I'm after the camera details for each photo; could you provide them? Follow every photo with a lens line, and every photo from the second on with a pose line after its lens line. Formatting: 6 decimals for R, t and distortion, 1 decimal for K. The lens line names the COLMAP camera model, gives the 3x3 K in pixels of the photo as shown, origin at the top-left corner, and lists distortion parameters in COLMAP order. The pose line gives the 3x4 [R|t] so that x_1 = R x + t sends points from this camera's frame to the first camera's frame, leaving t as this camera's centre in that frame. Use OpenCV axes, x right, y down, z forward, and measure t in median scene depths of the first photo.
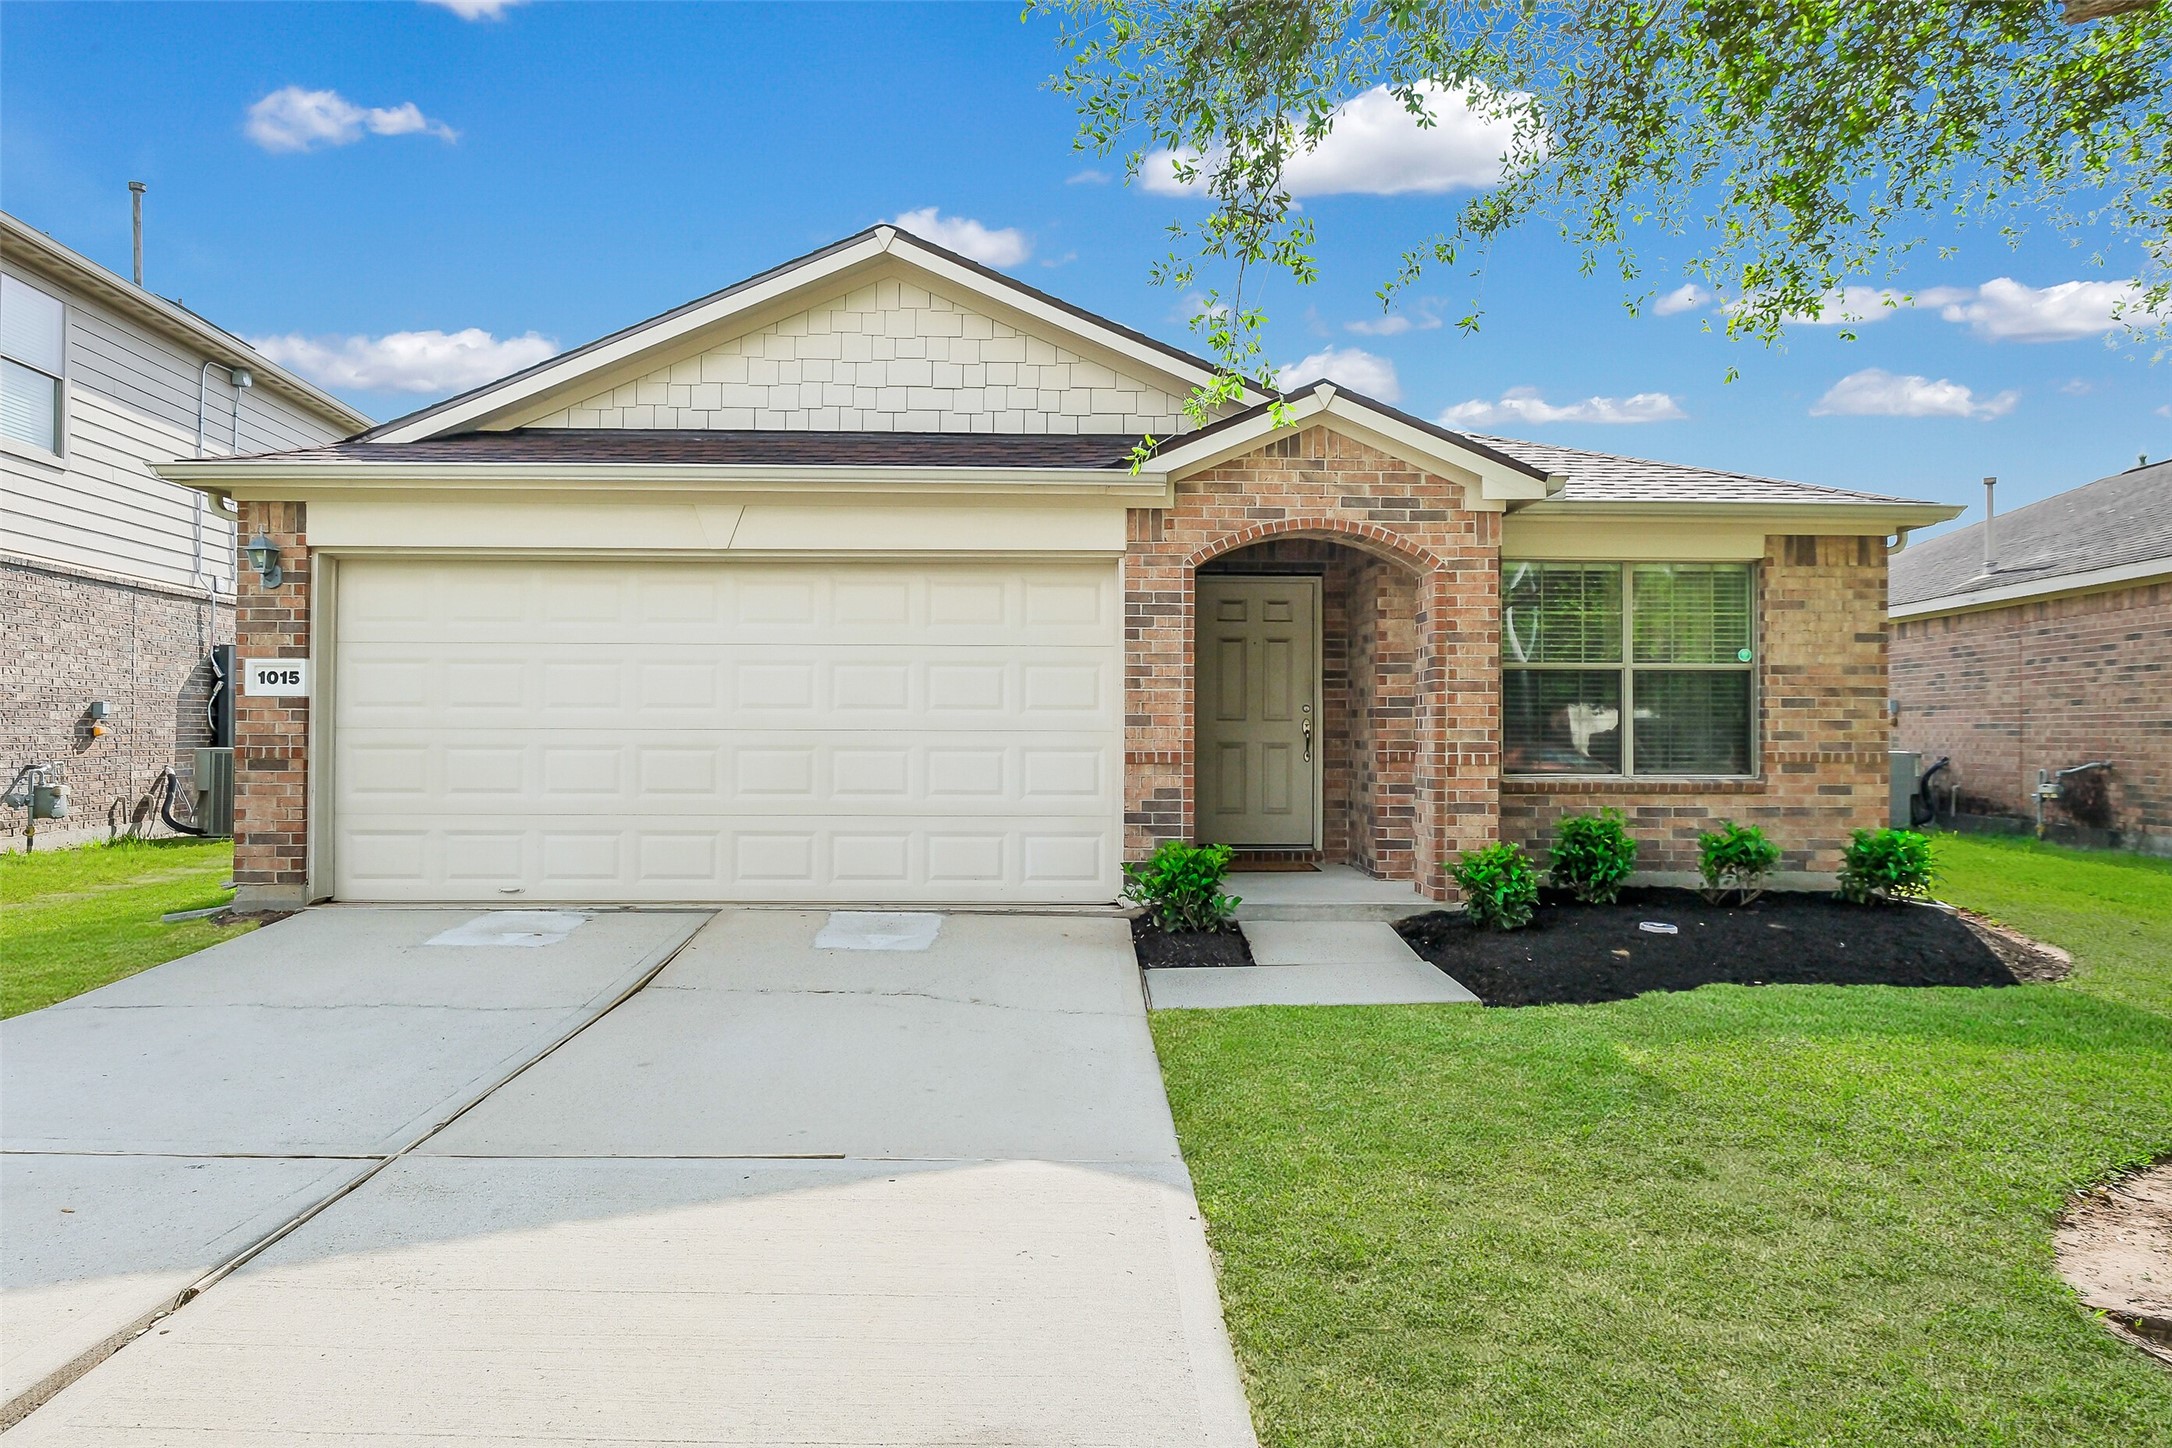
lens RADIAL K [[1258.4, 0, 1084.7], [0, 1258.4, 723.5], [0, 0, 1]] dist [-0.003692, 0.000113]
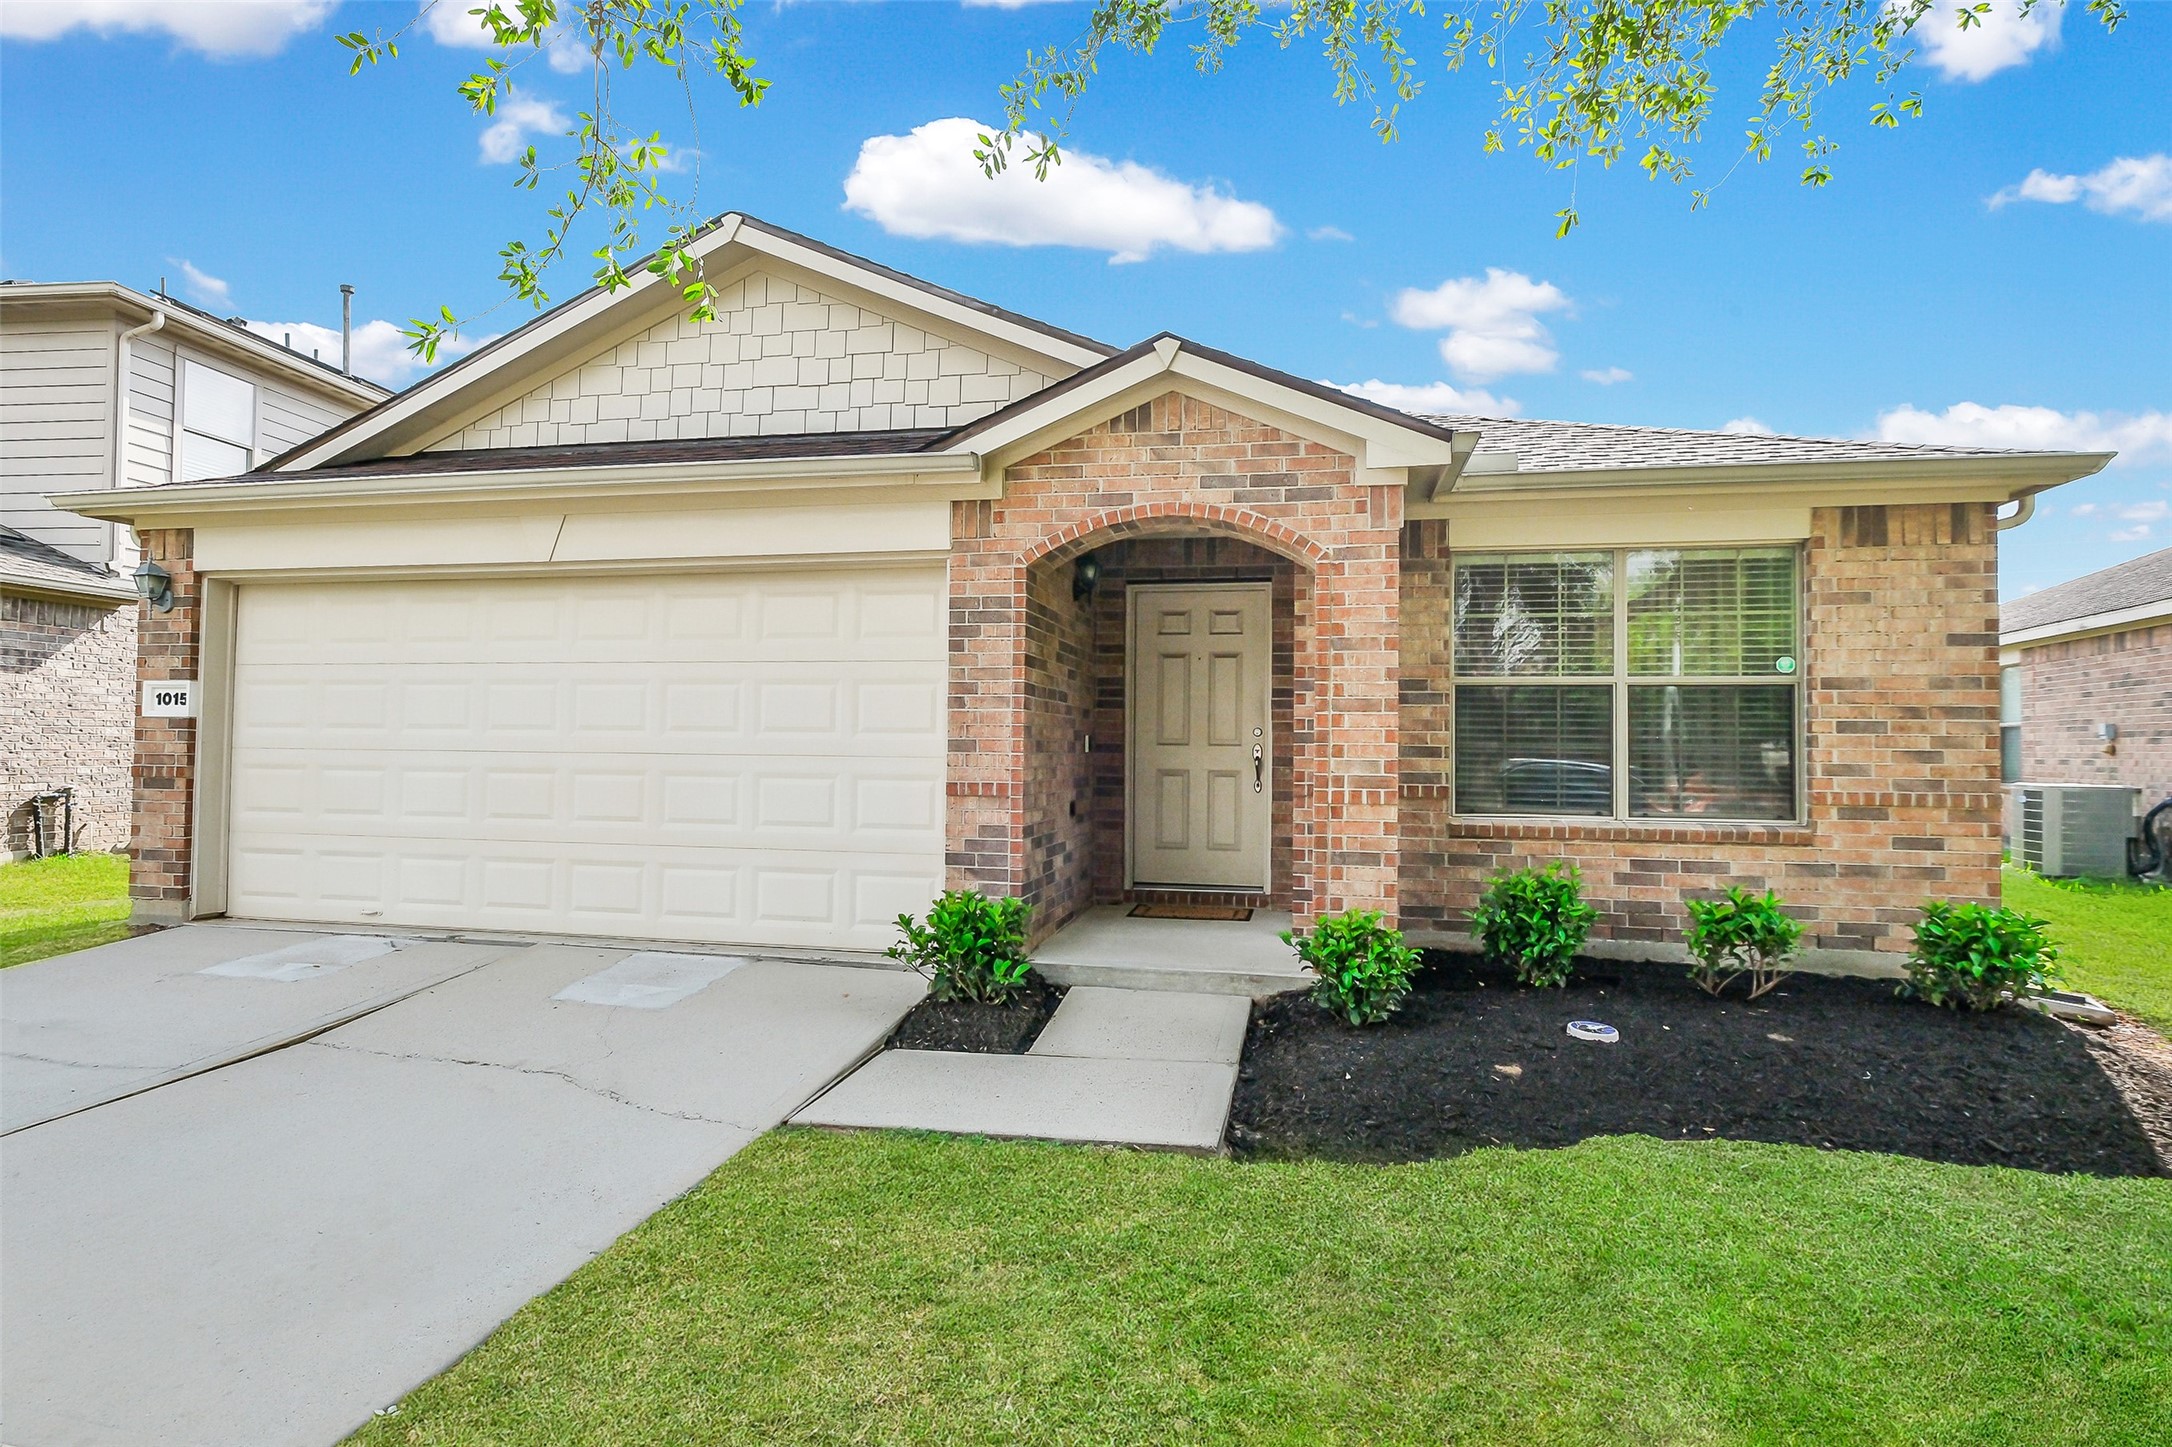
lens RADIAL K [[1088.2, 0, 1087.8], [0, 1088.2, 724.8], [0, 0, 1]] dist [-0.000669, -0.000276]
pose [[0.975401, 0.002032, -0.220431, 0.288018], [-0.005708, 0.999855, -0.016042, -0.005063], [0.220366, 0.016905, 0.975271, 0.288879]]
